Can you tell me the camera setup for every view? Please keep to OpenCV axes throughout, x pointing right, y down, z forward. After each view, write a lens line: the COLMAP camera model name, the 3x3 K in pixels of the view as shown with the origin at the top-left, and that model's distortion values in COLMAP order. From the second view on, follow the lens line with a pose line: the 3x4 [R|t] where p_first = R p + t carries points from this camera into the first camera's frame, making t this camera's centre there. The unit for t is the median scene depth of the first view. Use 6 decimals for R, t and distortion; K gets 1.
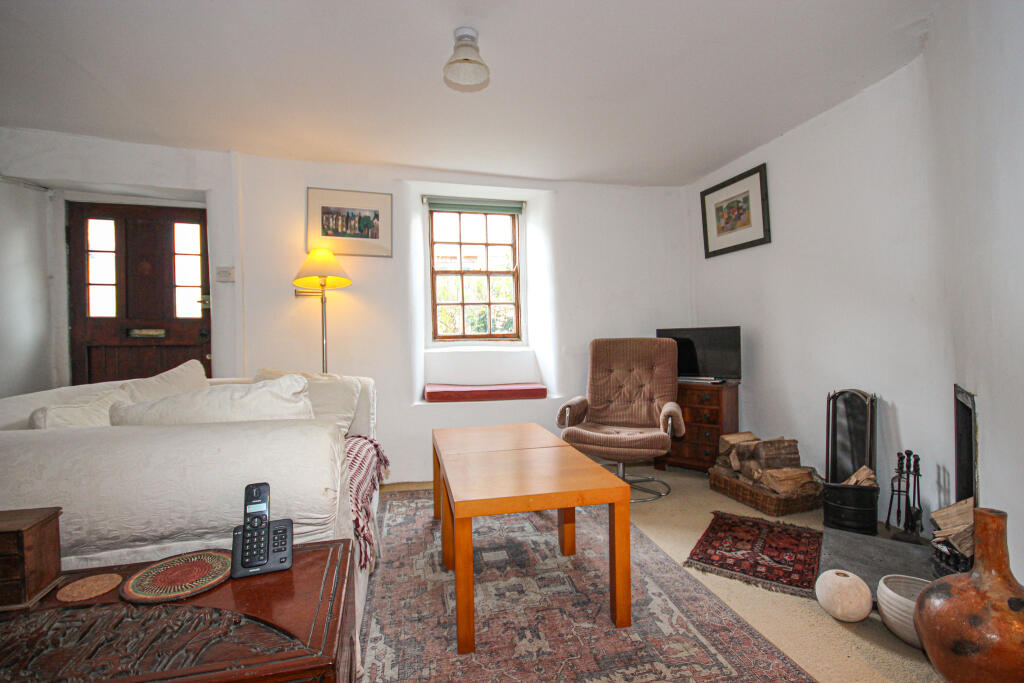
lens RADIAL K [[462.1, 0, 512.3], [0, 462.1, 347.8], [0, 0, 1]] dist [0.007395, 0.000118]
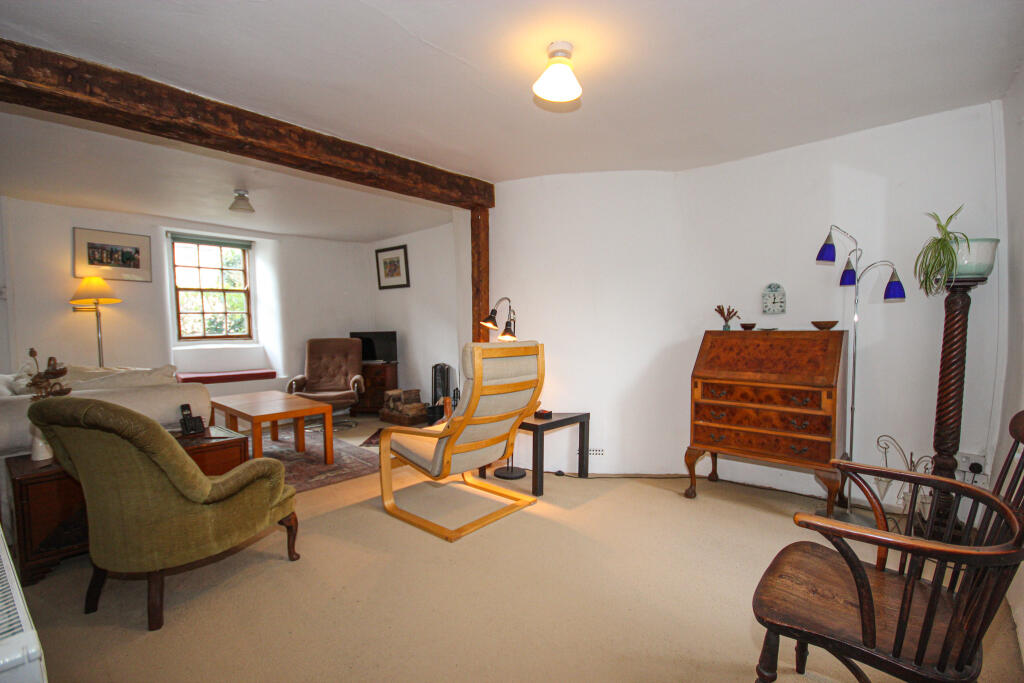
lens RADIAL K [[462.1, 0, 512.3], [0, 462.1, 347.8], [0, 0, 1]] dist [0.007395, 0.000118]
pose [[0.818761, -0.022678, 0.573687, -0.172991], [0.007278, 0.999549, 0.029124, -0.031370], [-0.574089, -0.019670, 0.818557, -0.736586]]
